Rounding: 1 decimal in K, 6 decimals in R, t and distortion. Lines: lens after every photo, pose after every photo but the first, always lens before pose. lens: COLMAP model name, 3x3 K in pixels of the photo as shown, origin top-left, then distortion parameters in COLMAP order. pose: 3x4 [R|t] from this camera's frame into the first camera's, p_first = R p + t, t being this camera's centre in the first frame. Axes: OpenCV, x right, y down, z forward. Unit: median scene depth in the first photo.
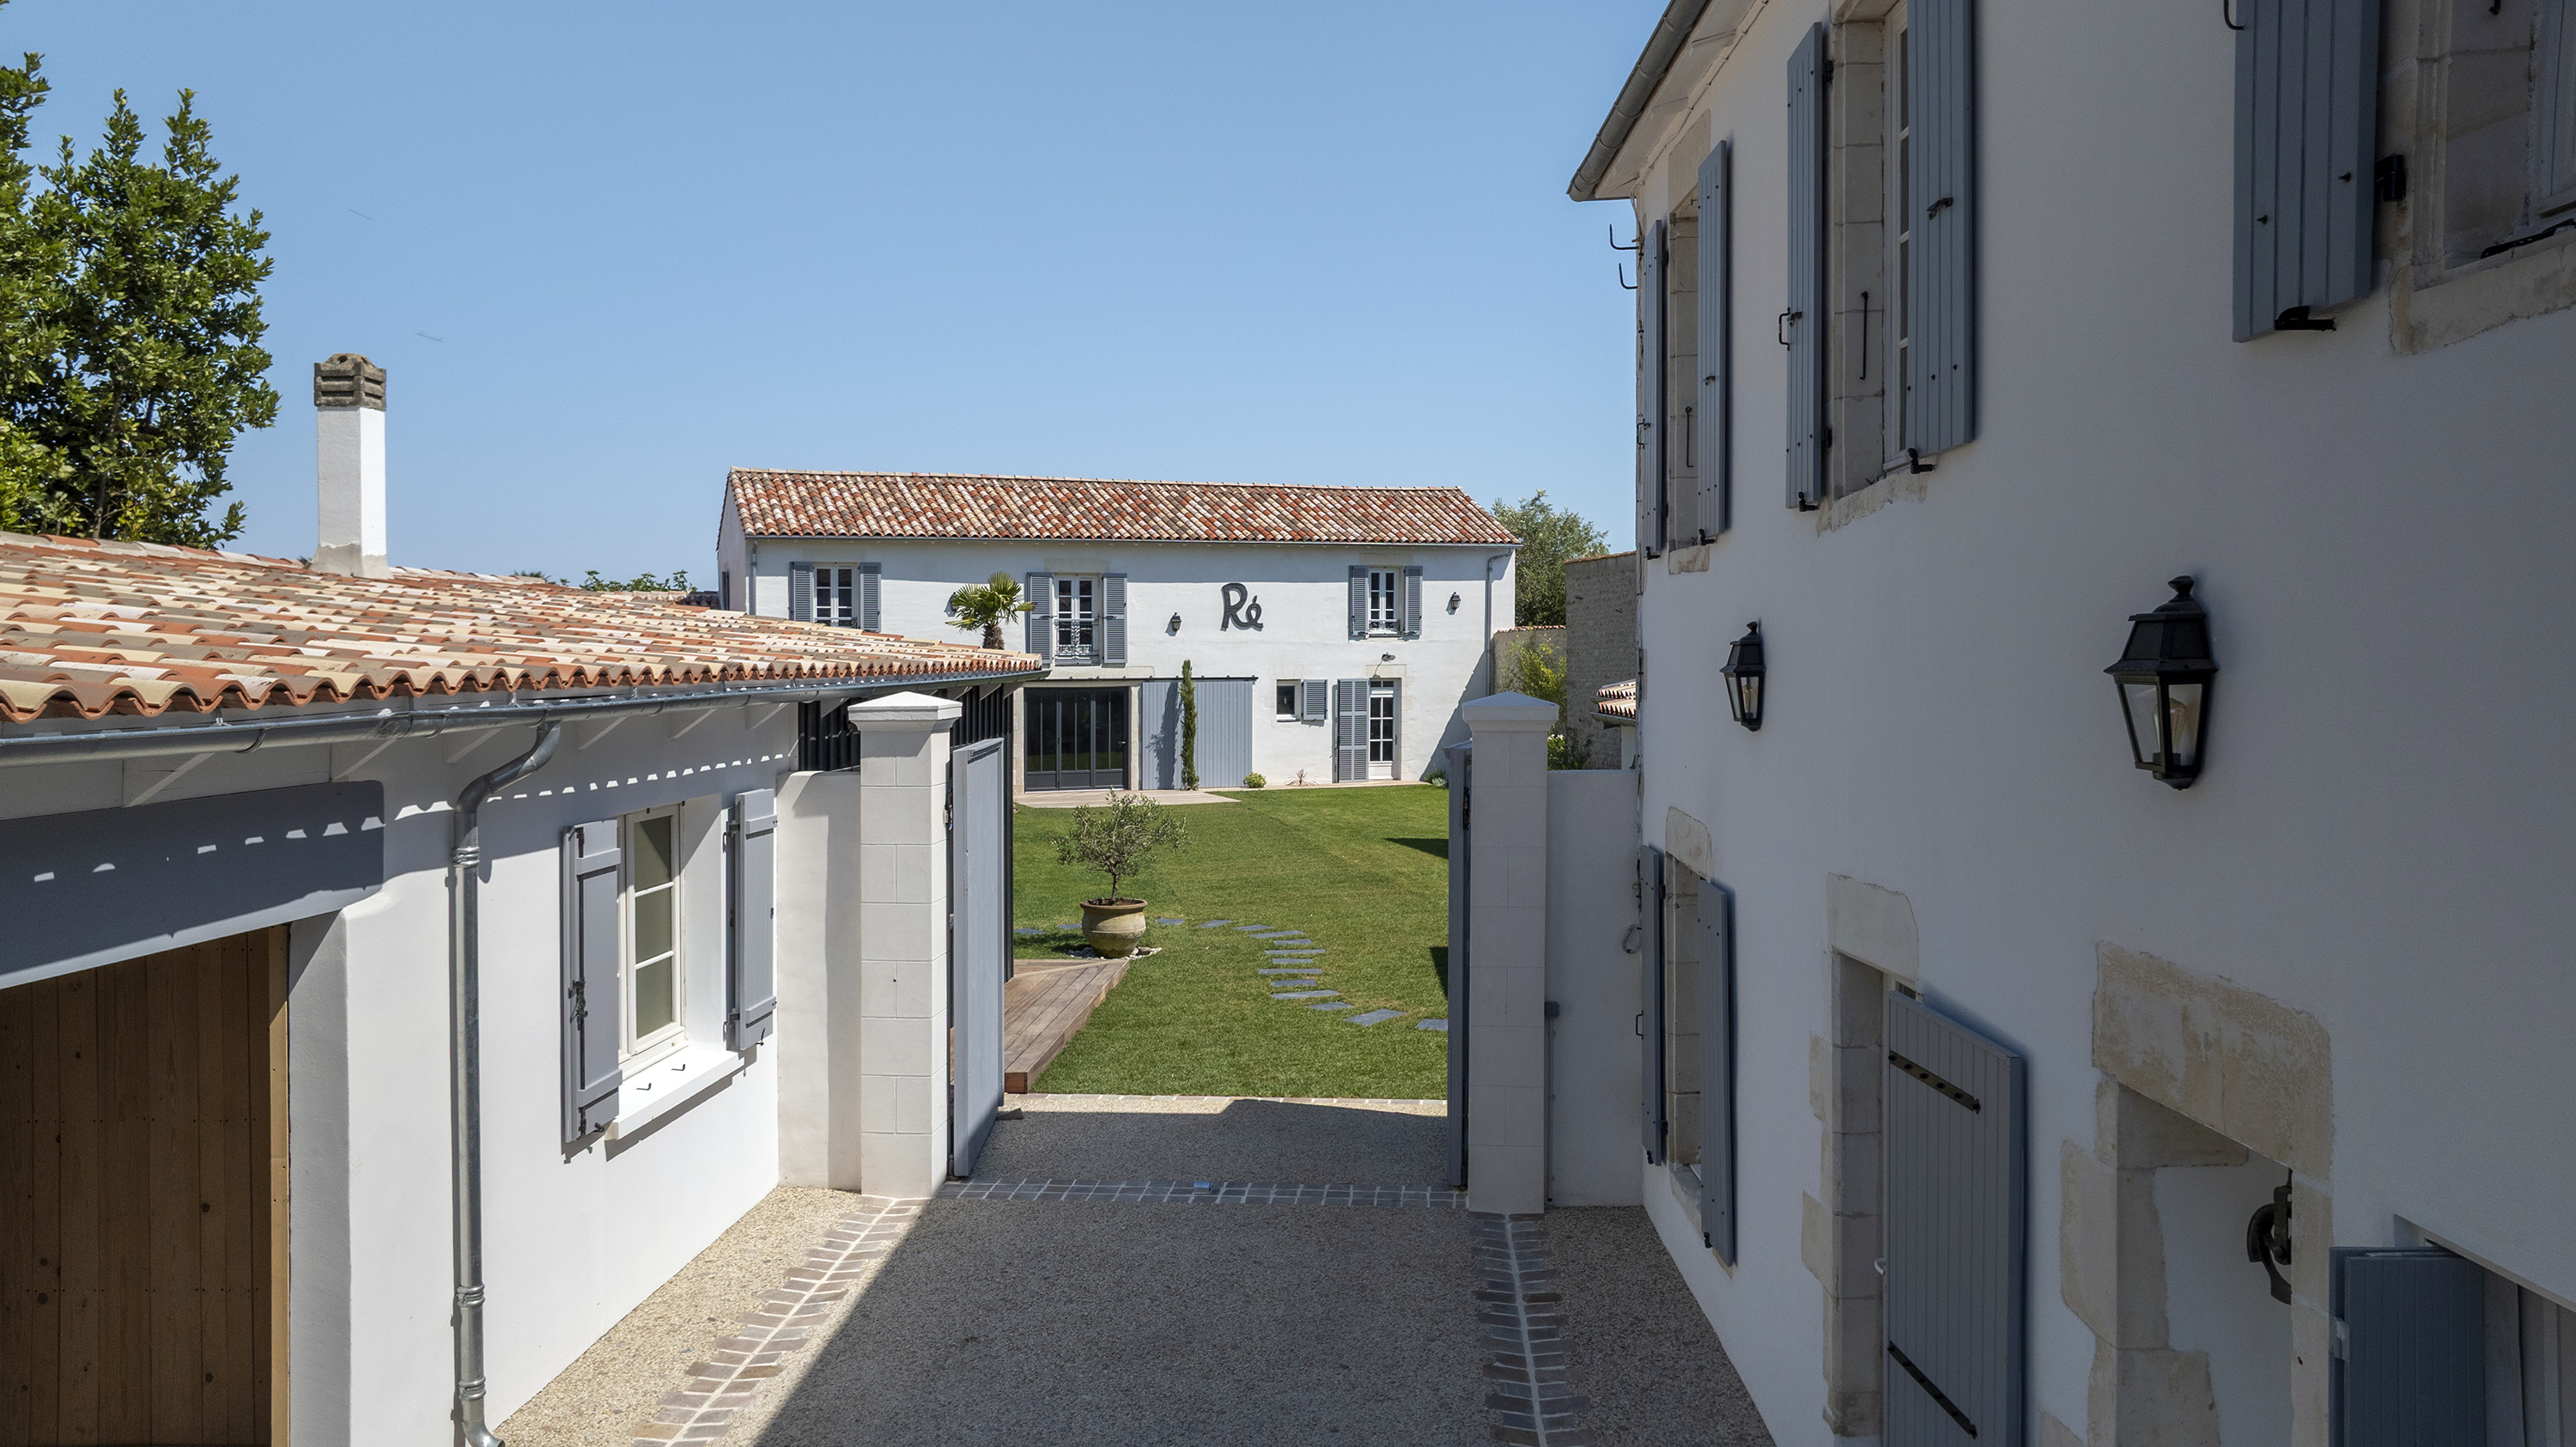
lens RADIAL K [[1866.3, 0, 1310.5], [0, 1866.3, 744.0], [0, 0, 1]] dist [-0.020709, 0.023282]
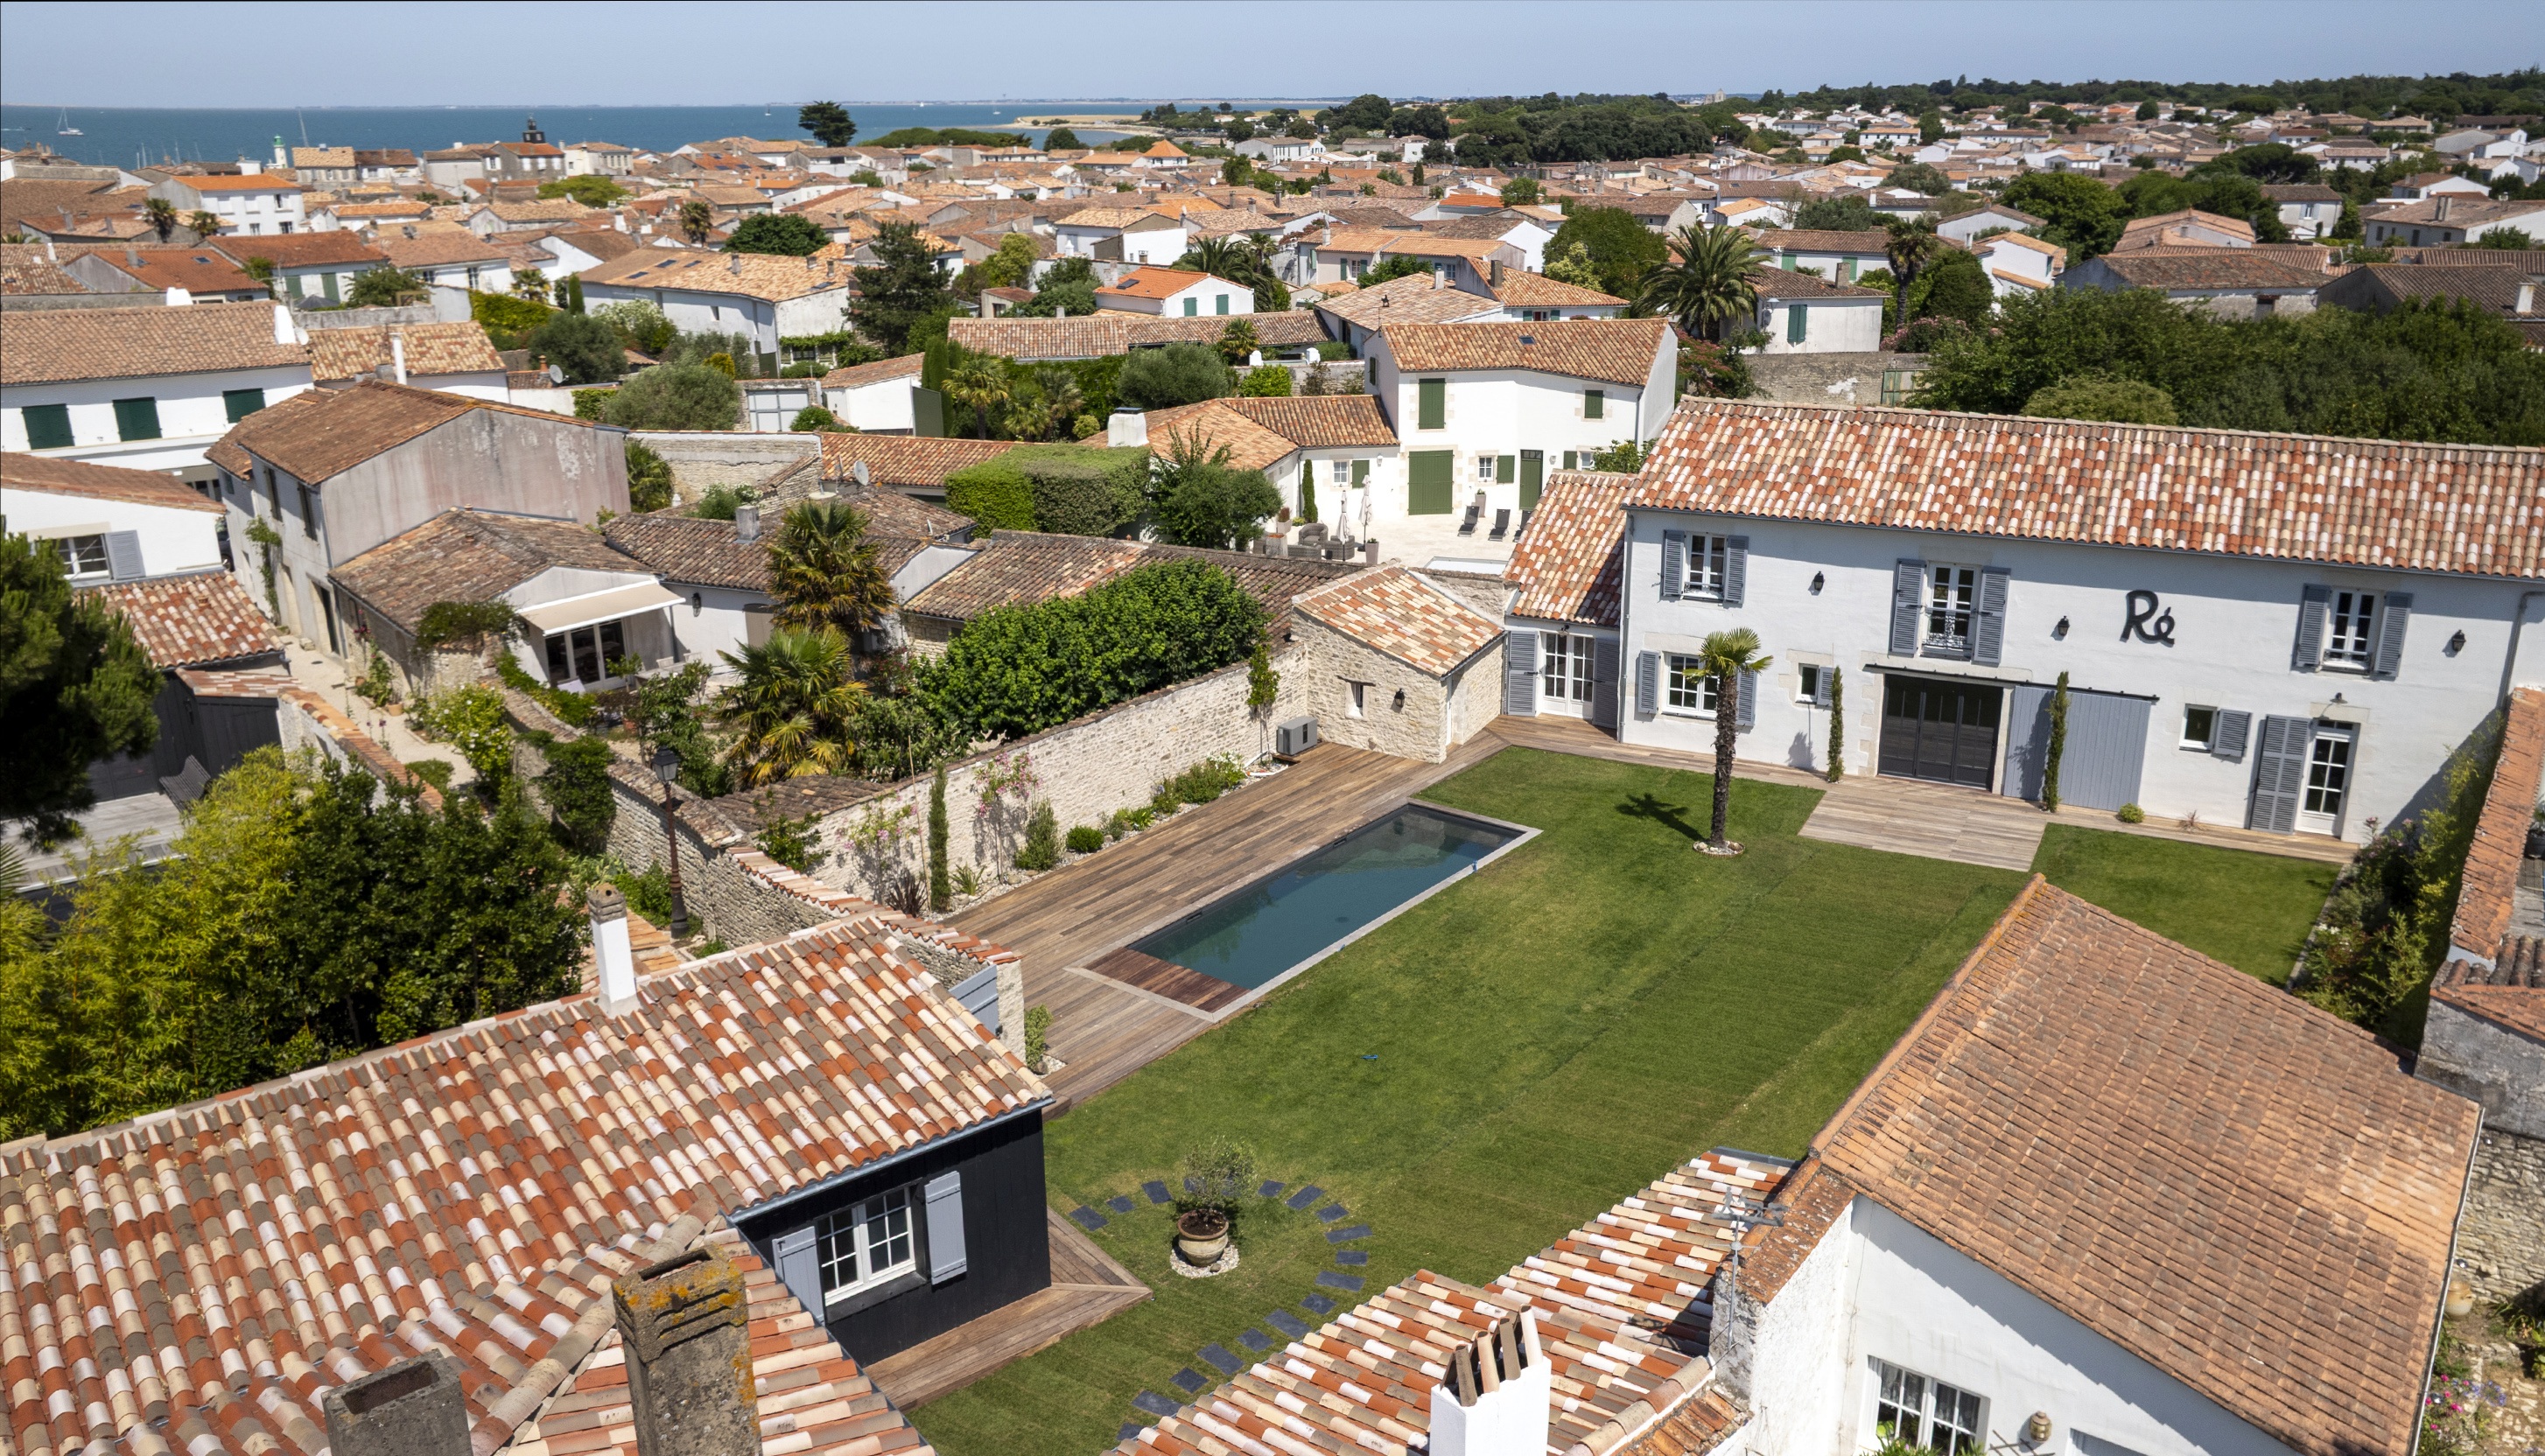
lens RADIAL K [[1948.0, 0, 1316.2], [0, 1948.0, 733.0], [0, 0, 1]] dist [-0.009897, -0.008859]
pose [[0.667476, 0.234053, -0.706891, 0.367173], [-0.028678, 0.956693, 0.289684, -0.281235], [0.744079, -0.173085, 0.645281, 0.117749]]
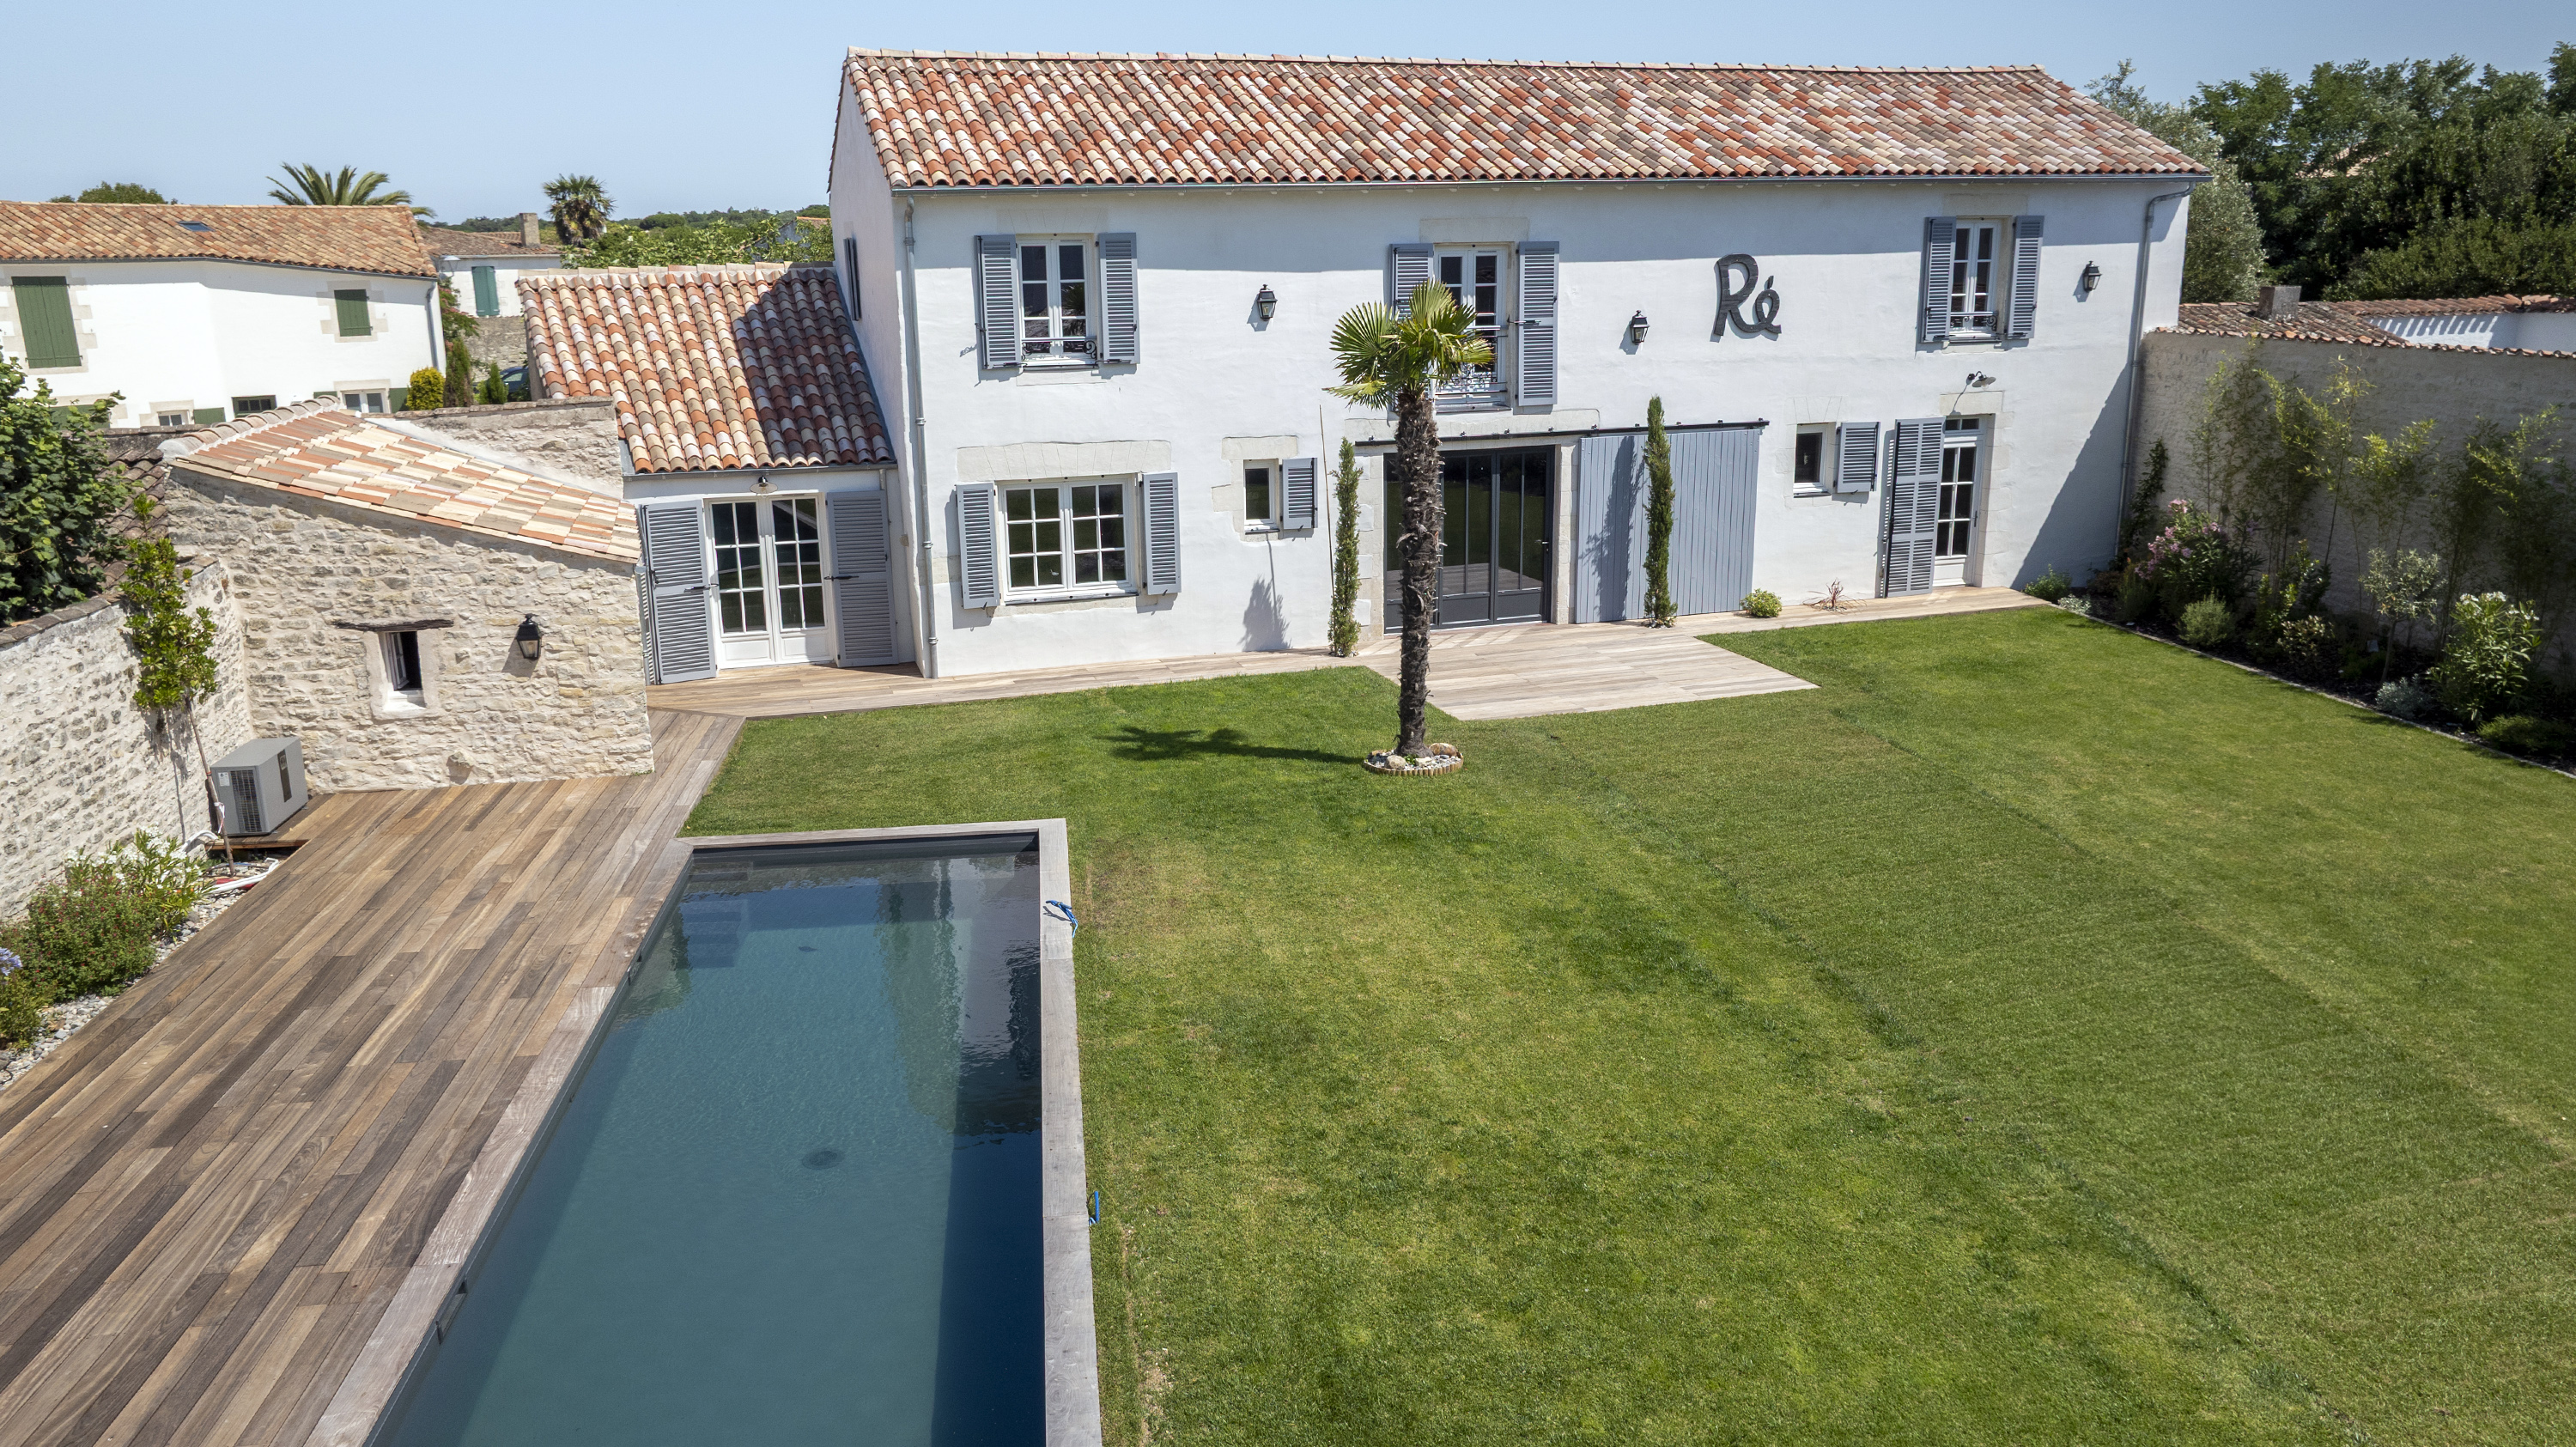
lens RADIAL K [[1866.3, 0, 1282.8], [0, 1866.3, 730.2], [0, 0, 1]] dist [-0.020709, 0.023282]
pose [[0.998035, 0.007071, -0.062264, -0.145606], [0.006256, 0.977407, 0.211273, -0.067092], [0.062351, -0.211247, 0.975442, 0.421616]]
